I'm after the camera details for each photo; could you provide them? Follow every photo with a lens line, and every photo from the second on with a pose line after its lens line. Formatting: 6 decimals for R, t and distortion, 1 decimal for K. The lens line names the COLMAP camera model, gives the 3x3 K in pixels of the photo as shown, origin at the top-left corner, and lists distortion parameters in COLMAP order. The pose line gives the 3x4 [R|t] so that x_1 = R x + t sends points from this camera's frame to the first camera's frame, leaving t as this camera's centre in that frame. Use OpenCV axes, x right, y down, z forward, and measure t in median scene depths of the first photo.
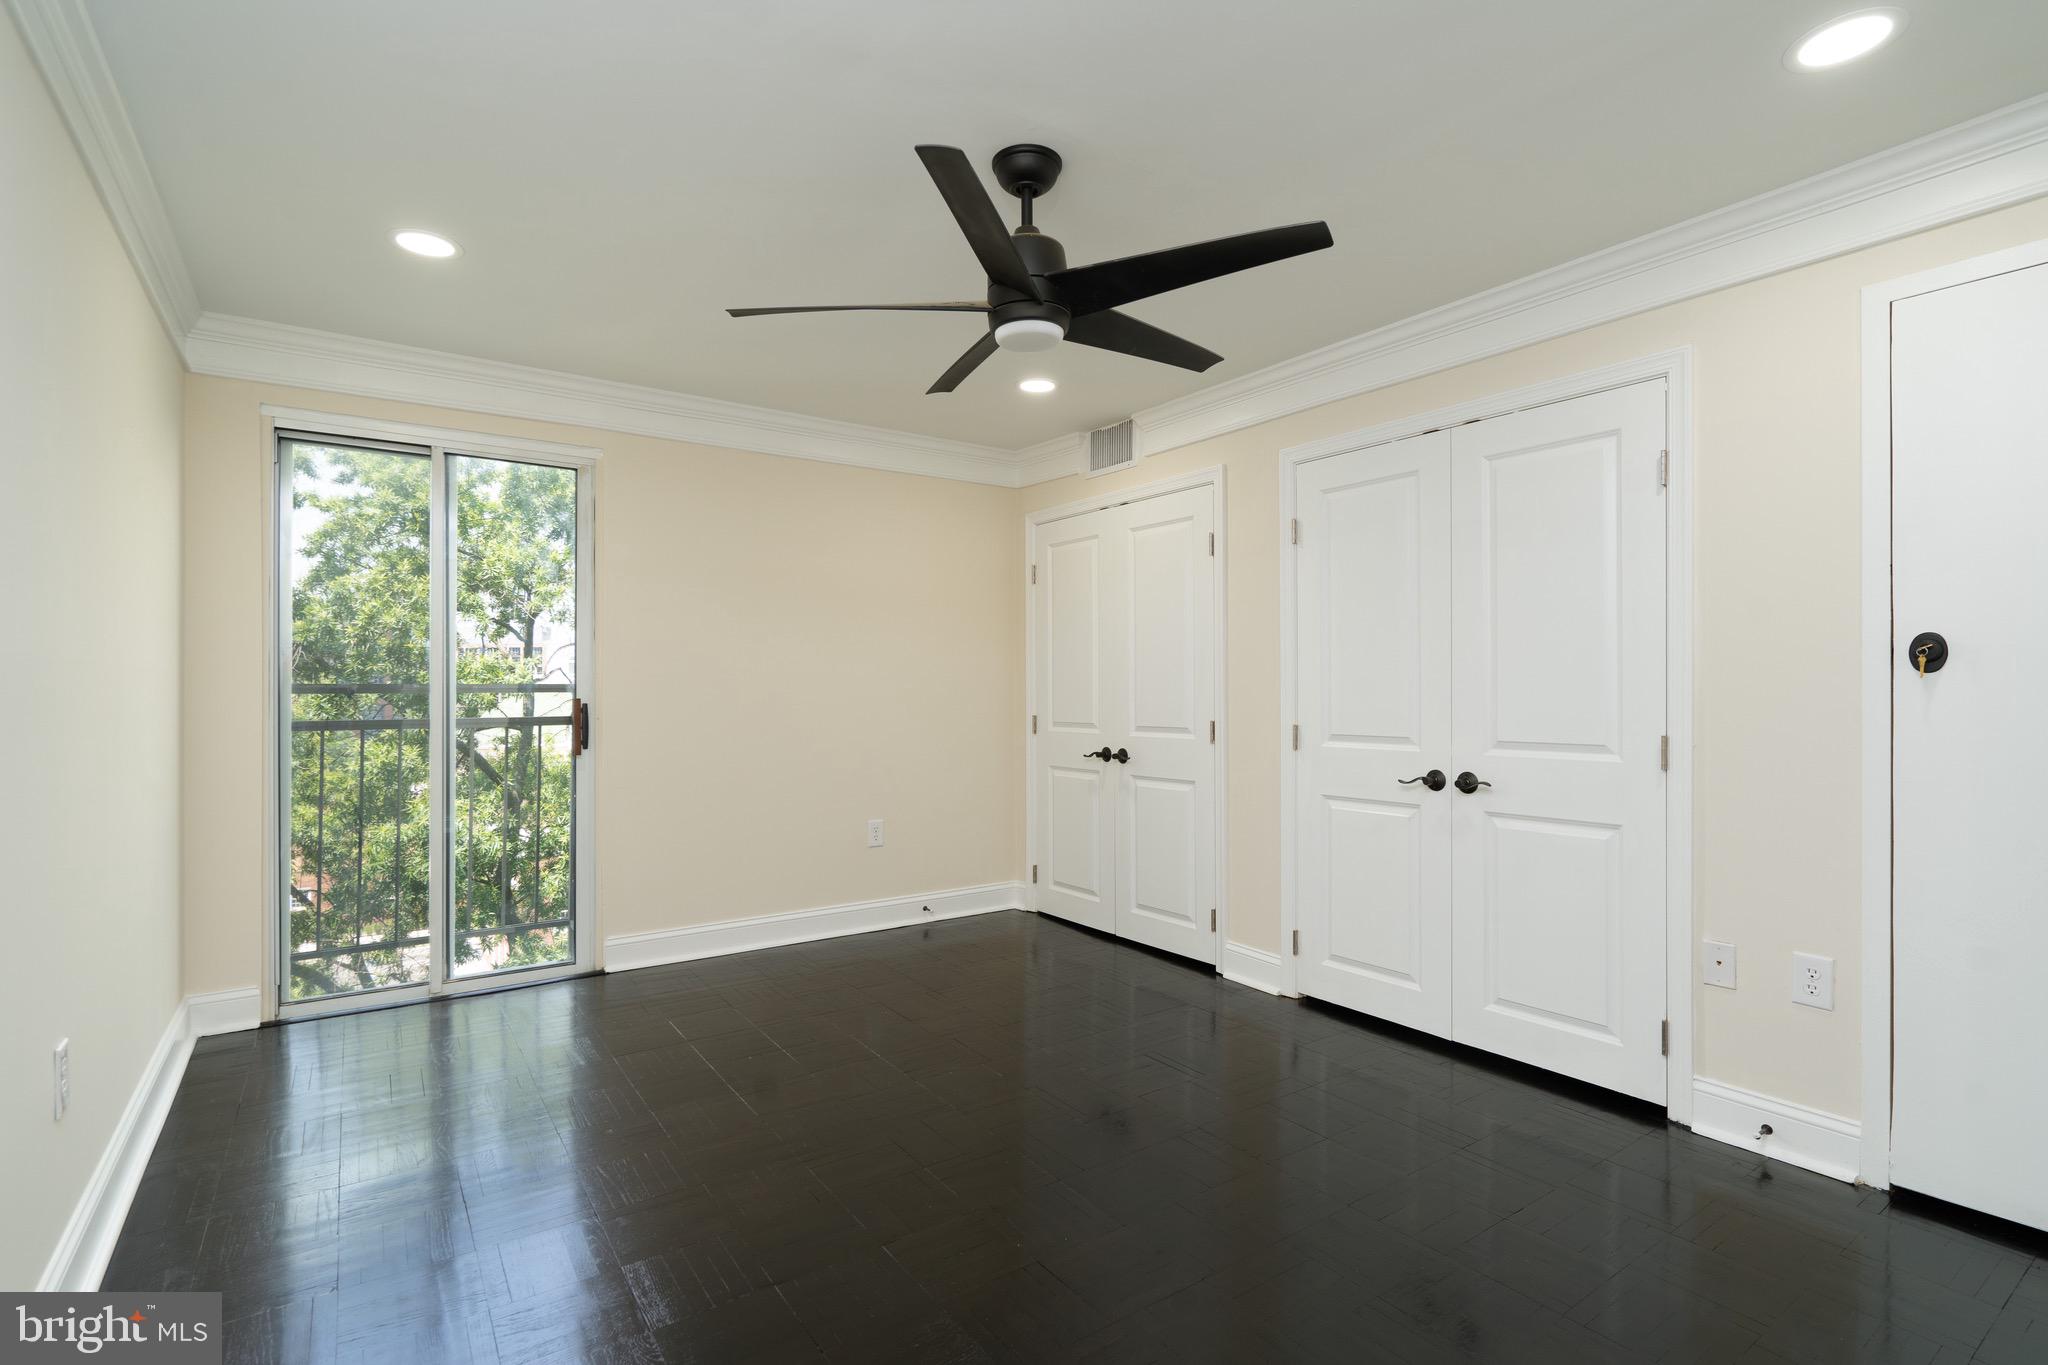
lens RADIAL K [[969.5, 0, 1017.6], [0, 969.5, 686.6], [0, 0, 1]] dist [0.000672, 0.000262]
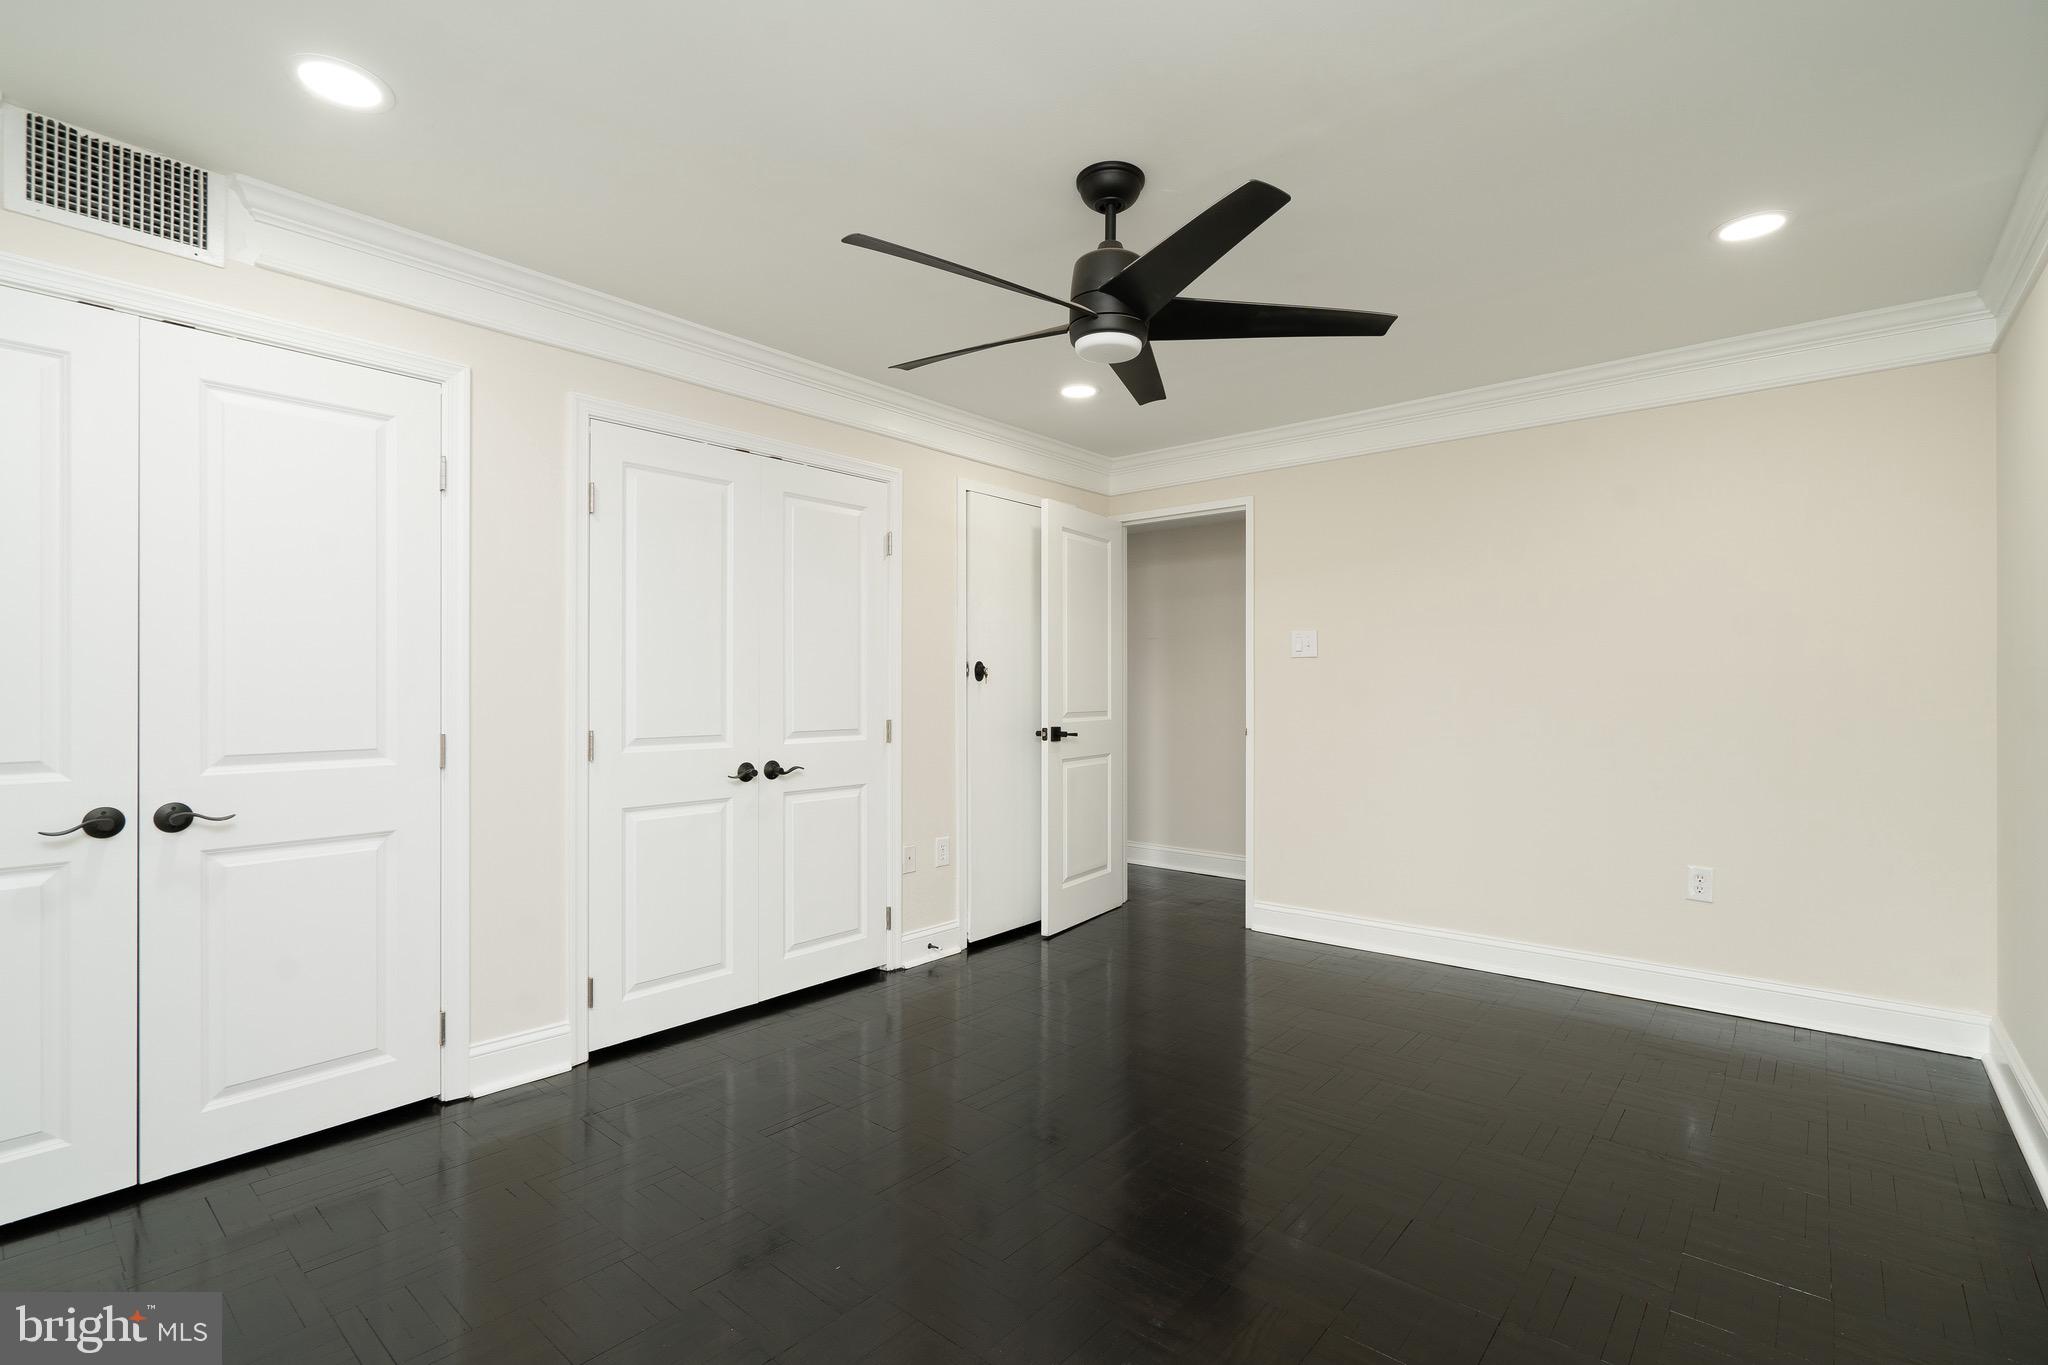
lens RADIAL K [[969.5, 0, 1017.6], [0, 969.5, 686.6], [0, 0, 1]] dist [0.000672, 0.000262]
pose [[-0.264230, 0.002954, 0.964455, -0.740716], [-0.005665, 0.999973, -0.004614, 0.003920], [-0.964443, -0.006683, -0.264206, 1.048989]]
